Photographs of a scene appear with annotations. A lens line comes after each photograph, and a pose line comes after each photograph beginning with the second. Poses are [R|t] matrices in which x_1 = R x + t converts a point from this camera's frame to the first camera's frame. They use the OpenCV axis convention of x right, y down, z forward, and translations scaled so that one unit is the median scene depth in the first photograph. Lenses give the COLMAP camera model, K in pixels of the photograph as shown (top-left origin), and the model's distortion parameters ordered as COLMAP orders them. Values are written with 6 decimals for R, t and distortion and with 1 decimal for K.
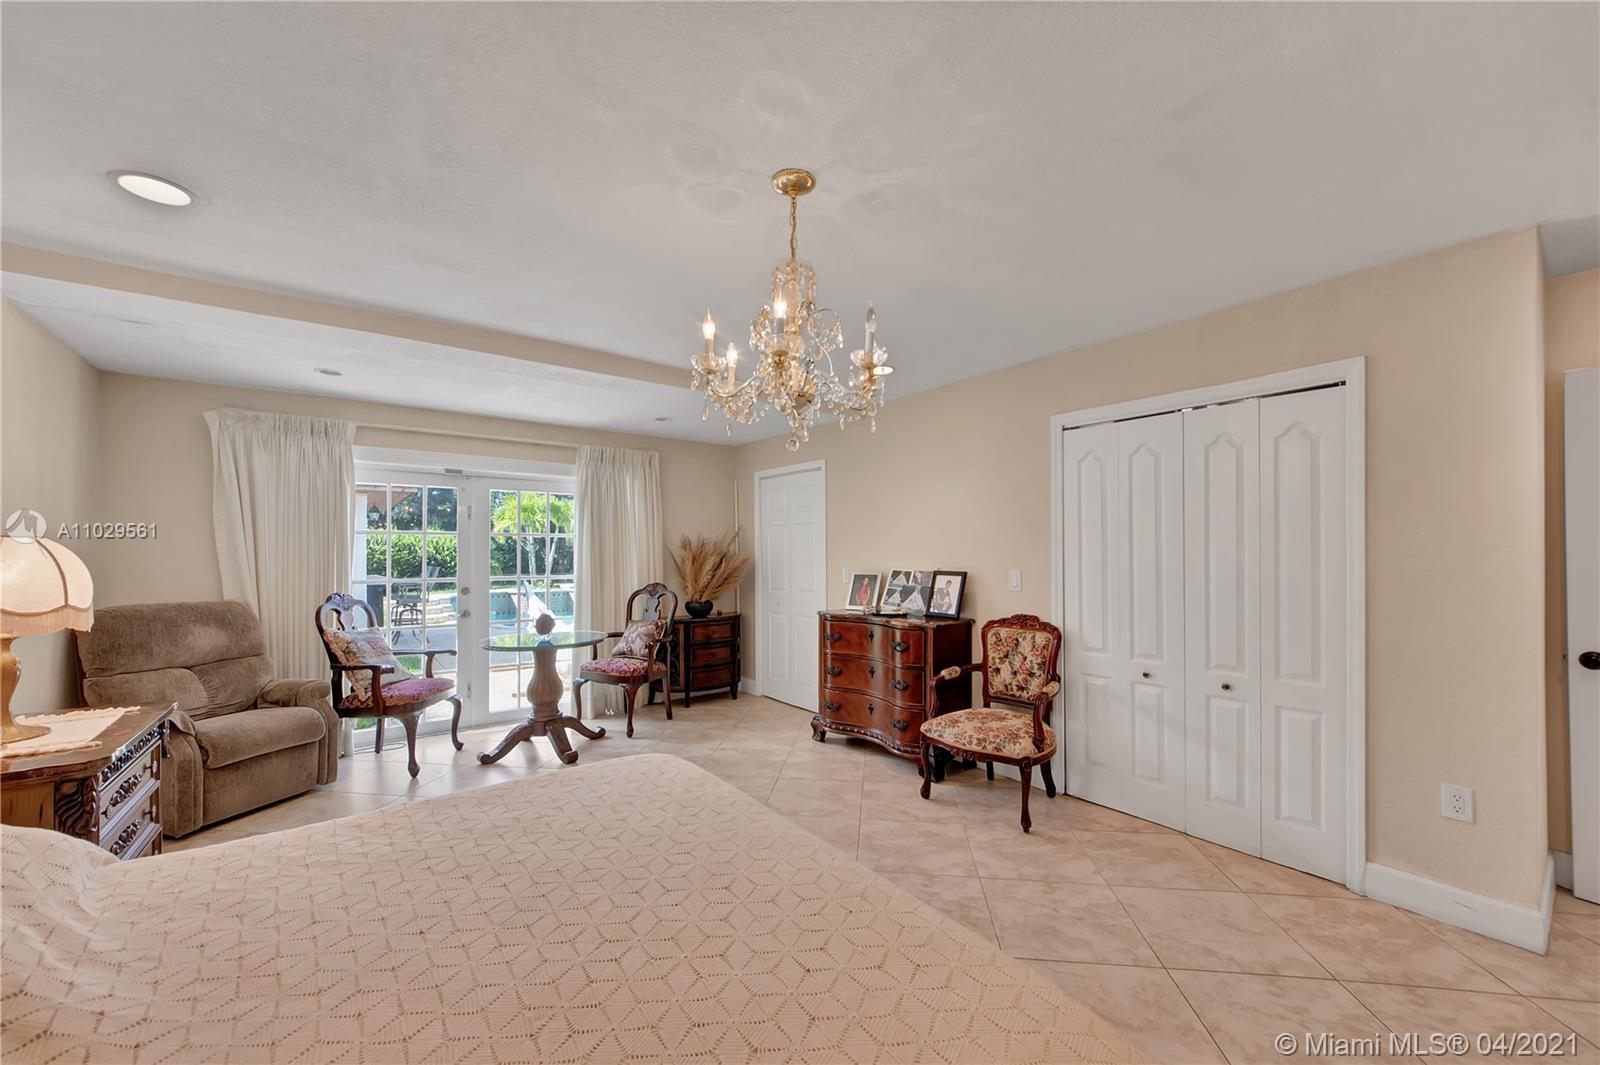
lens RADIAL K [[621.1, 0, 791.9], [0, 621.1, 547.9], [0, 0, 1]] dist [-0.000540, -0.000610]
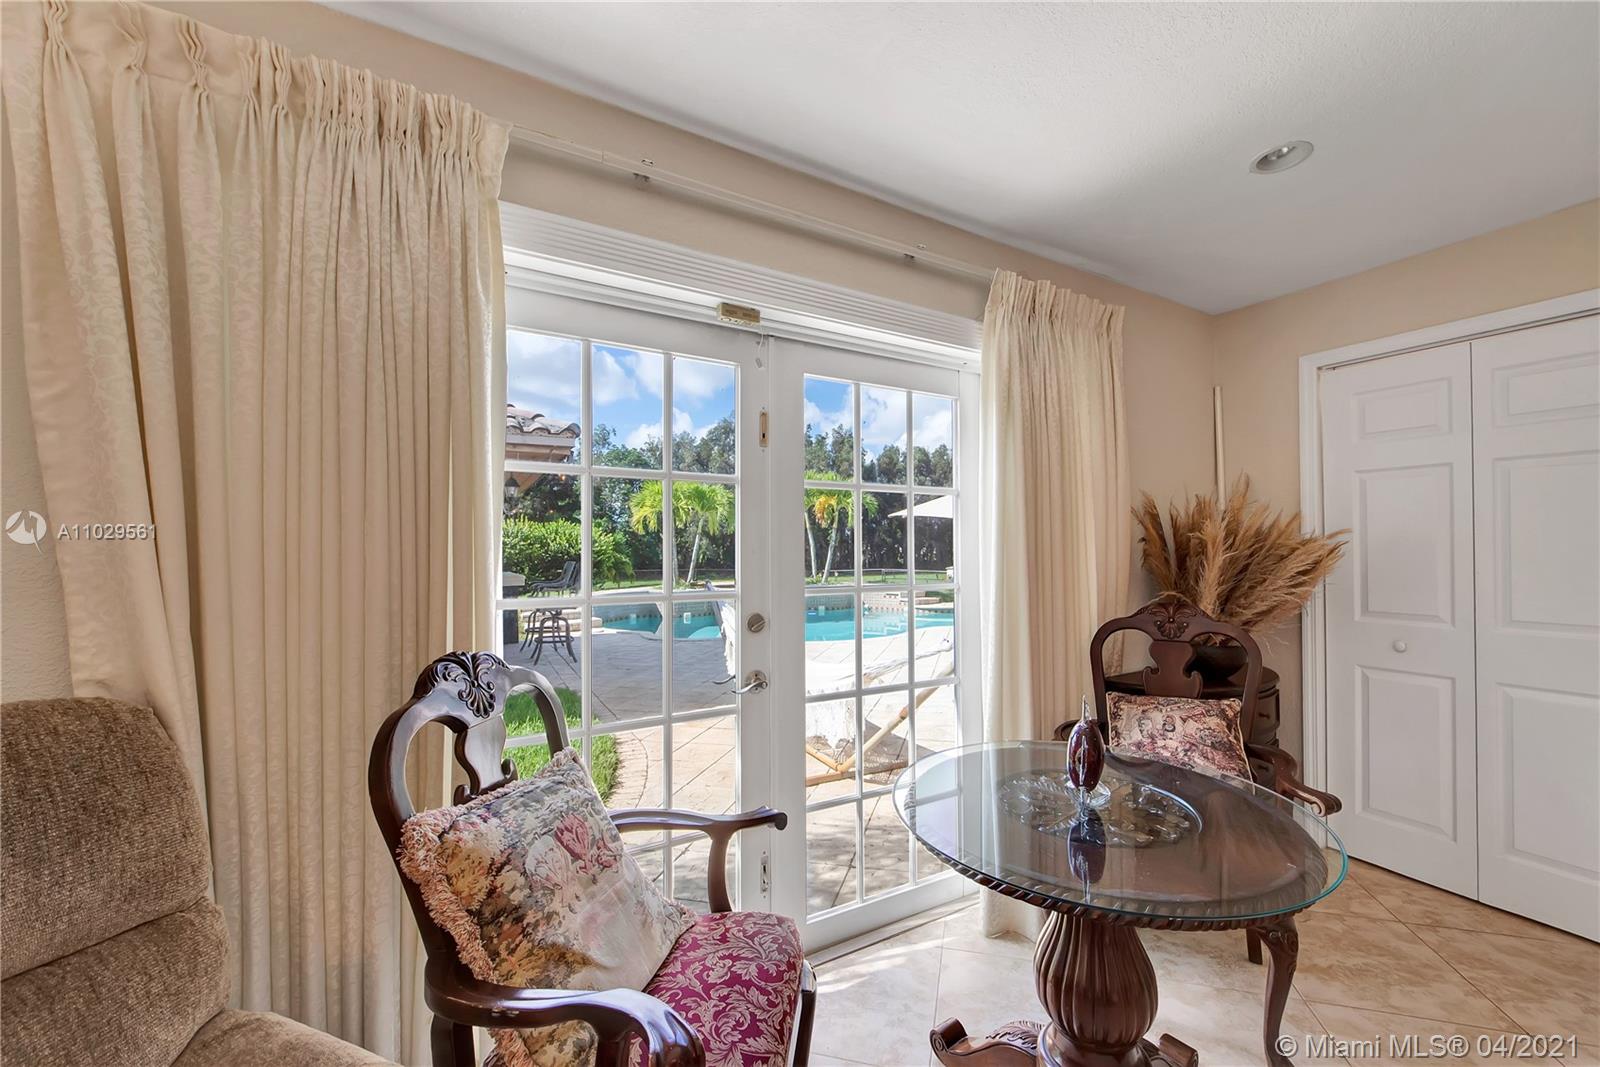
lens RADIAL K [[621.1, 0, 807.2], [0, 621.1, 544.2], [0, 0, 1]] dist [-0.000540, -0.000610]
pose [[0.991092, -0.003164, -0.133138, -0.519277], [0.003513, 0.999991, 0.002386, 0.020243], [0.133129, -0.002833, 0.991095, 0.718564]]
